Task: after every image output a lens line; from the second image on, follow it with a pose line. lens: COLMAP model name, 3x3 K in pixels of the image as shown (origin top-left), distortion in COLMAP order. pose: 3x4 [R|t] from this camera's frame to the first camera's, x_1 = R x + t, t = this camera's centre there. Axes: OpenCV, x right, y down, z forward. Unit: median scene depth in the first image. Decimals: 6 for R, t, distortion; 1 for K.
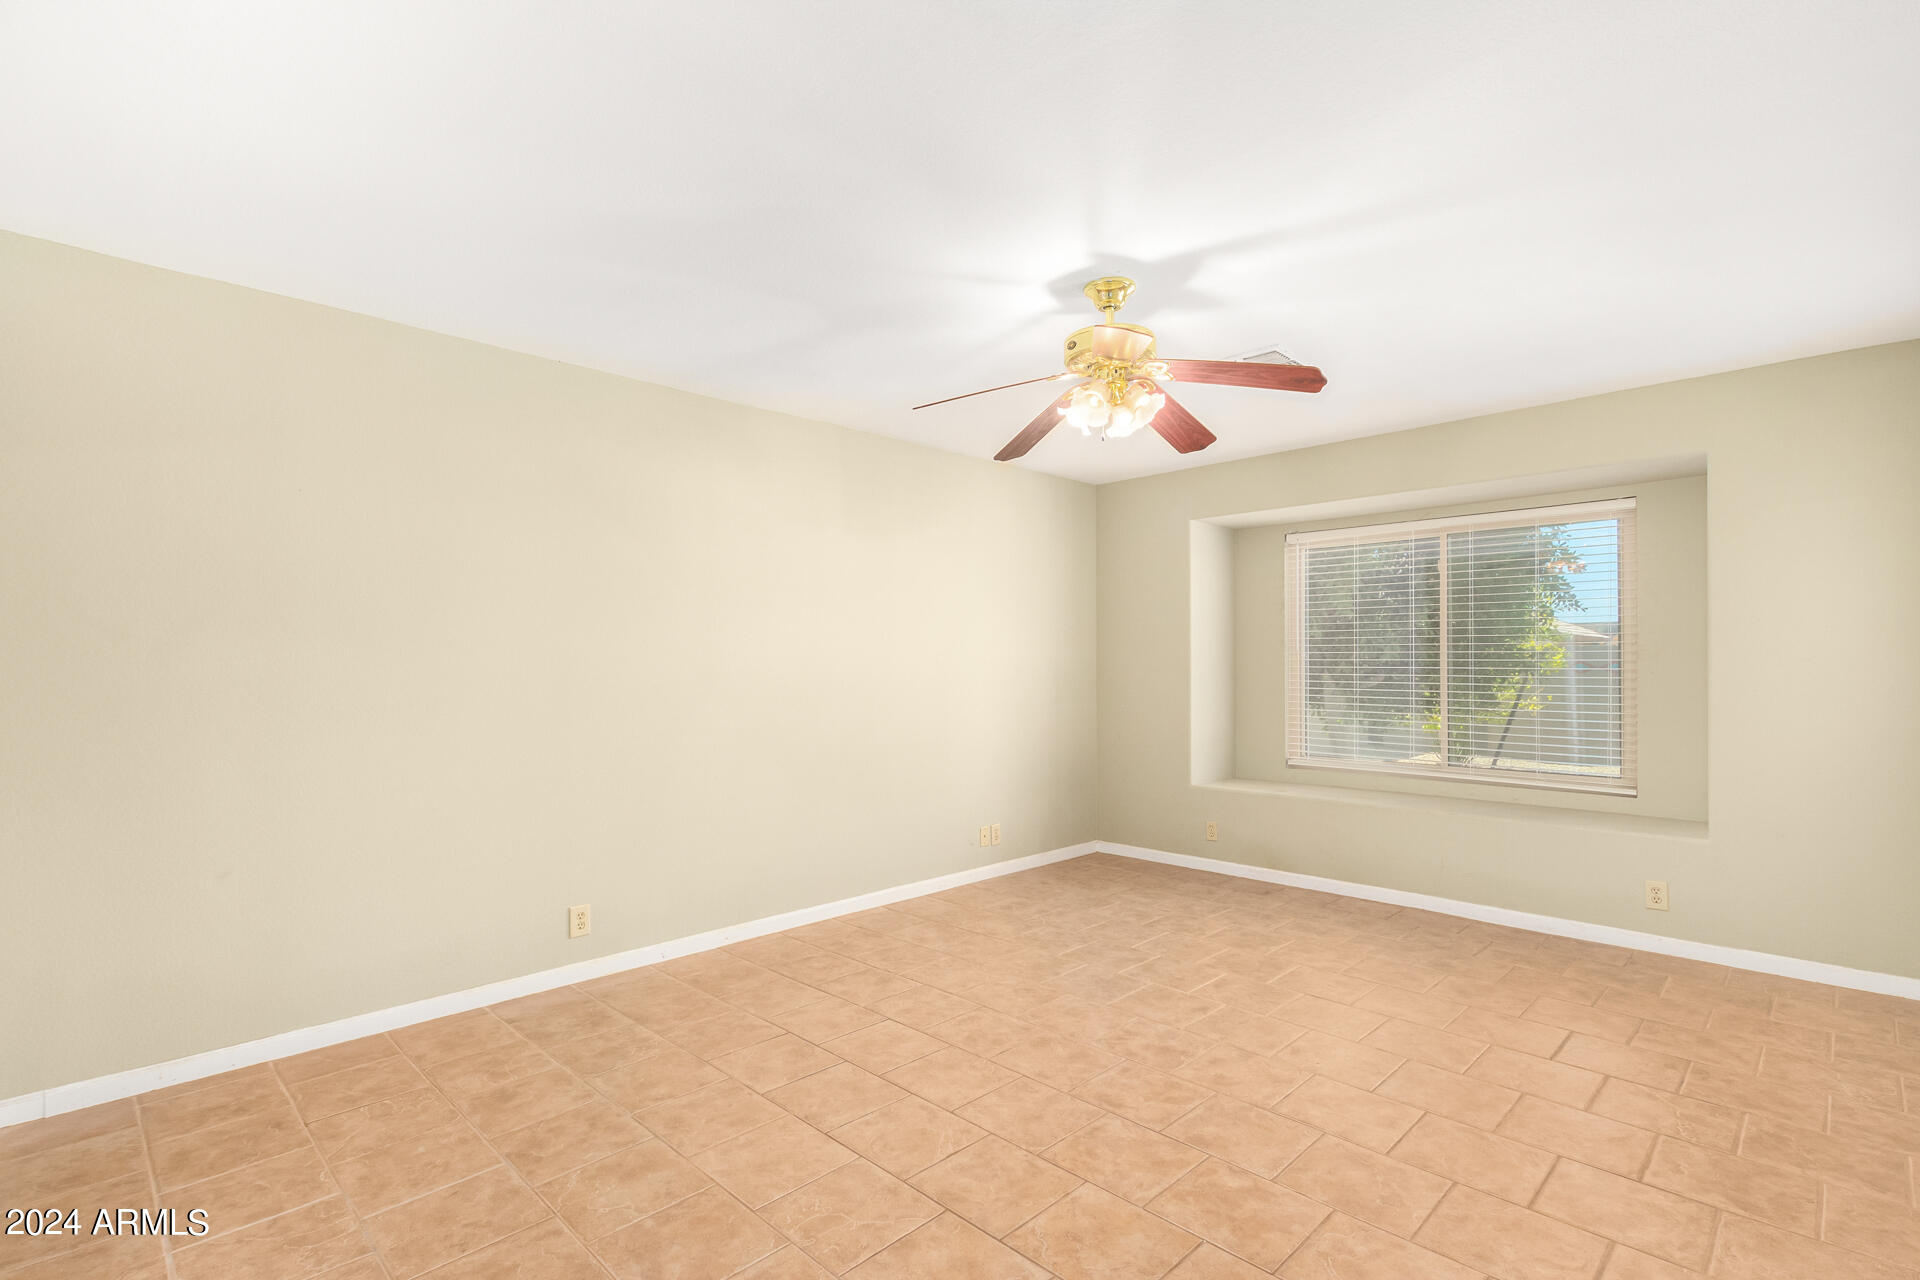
lens RADIAL K [[896.1, 0, 982.3], [0, 896.1, 664.7], [0, 0, 1]] dist [0.018612, -0.006794]
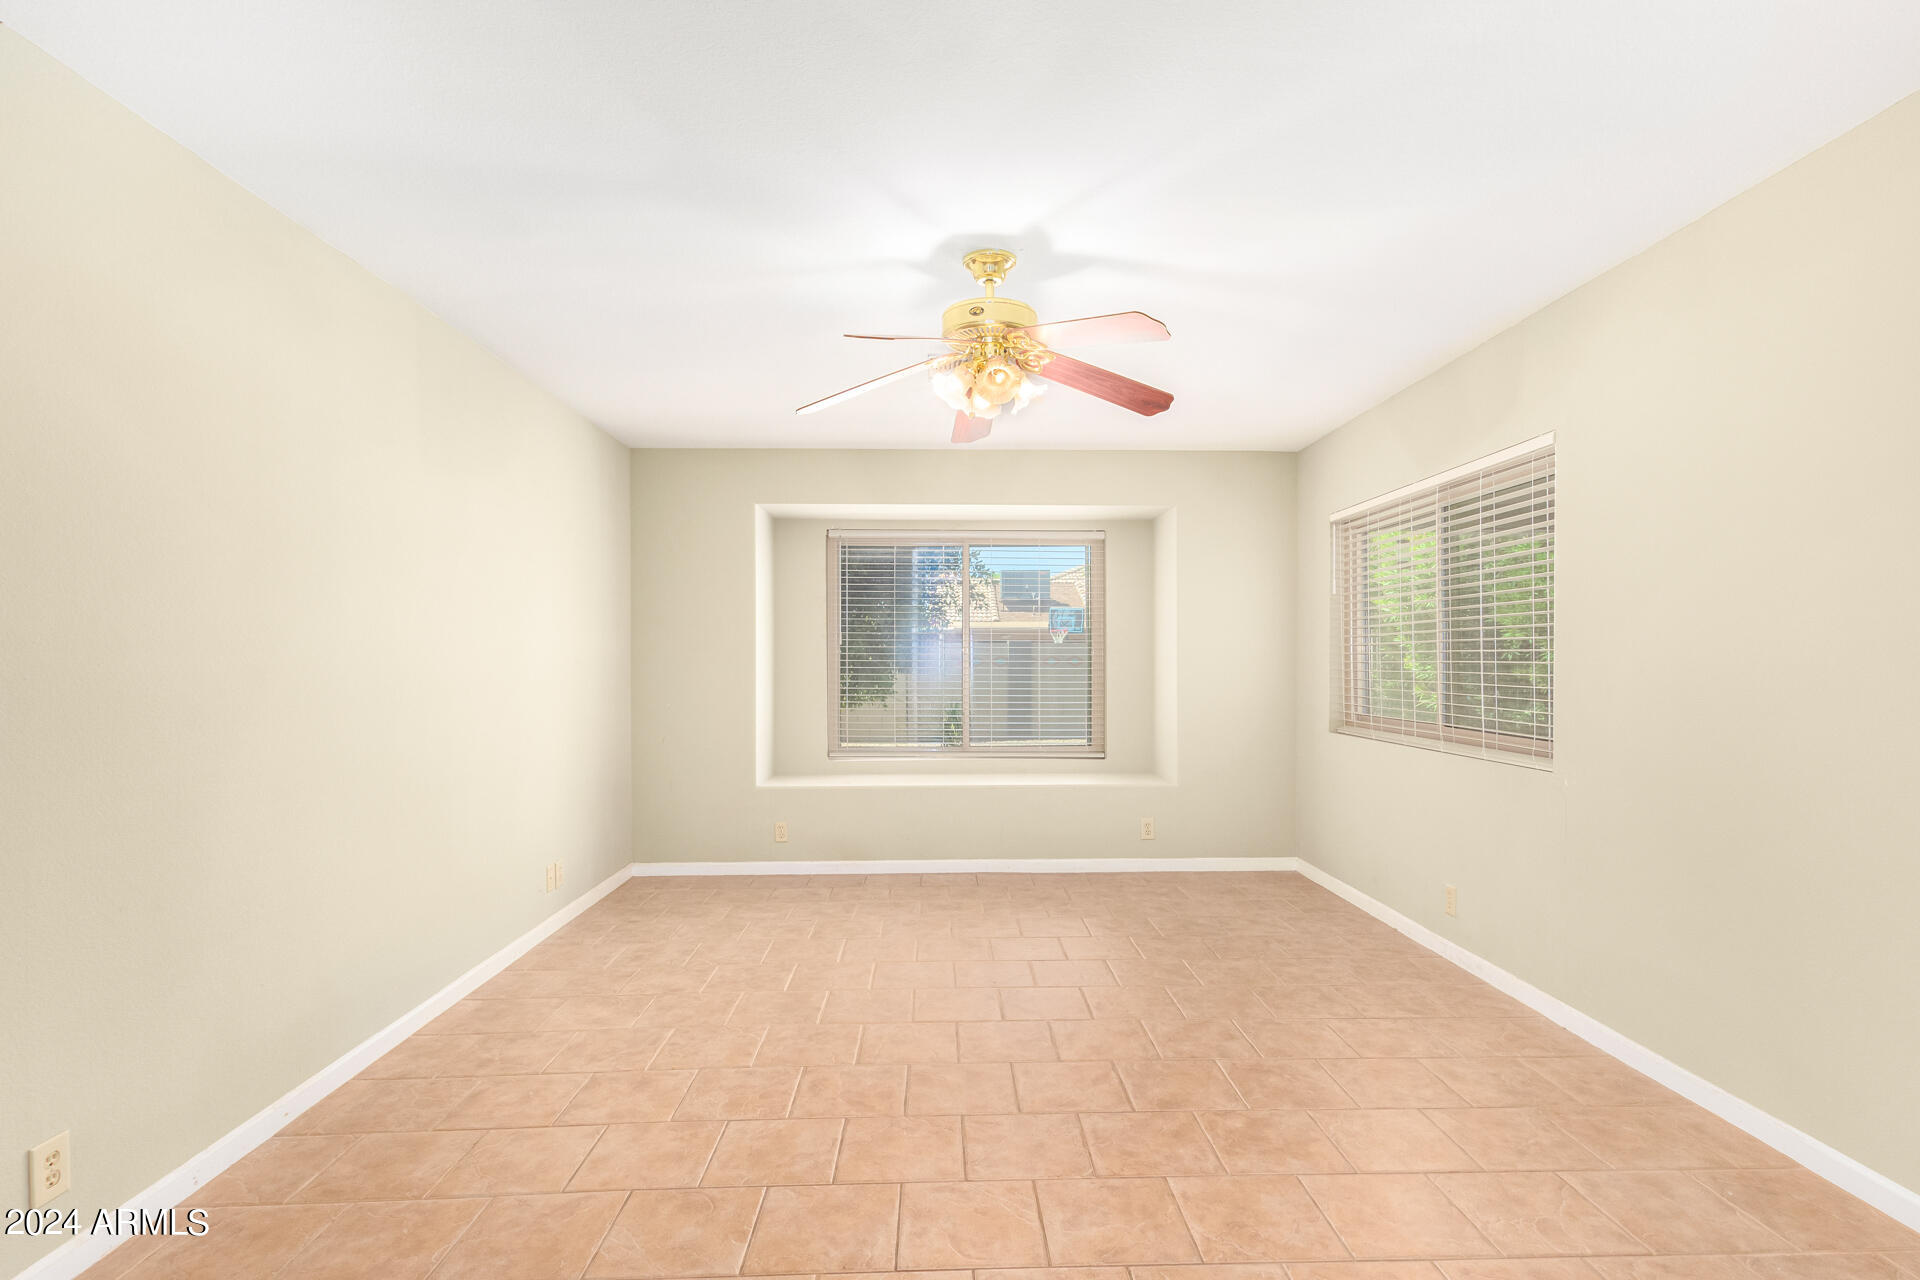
lens RADIAL K [[896.1, 0, 965.3], [0, 896.1, 676.7], [0, 0, 1]] dist [0.018612, -0.006794]
pose [[0.693583, -0.012888, 0.720261, -0.483162], [0.000332, 0.999846, 0.017572, 0.001747], [-0.720376, -0.011948, 0.693481, 0.307371]]
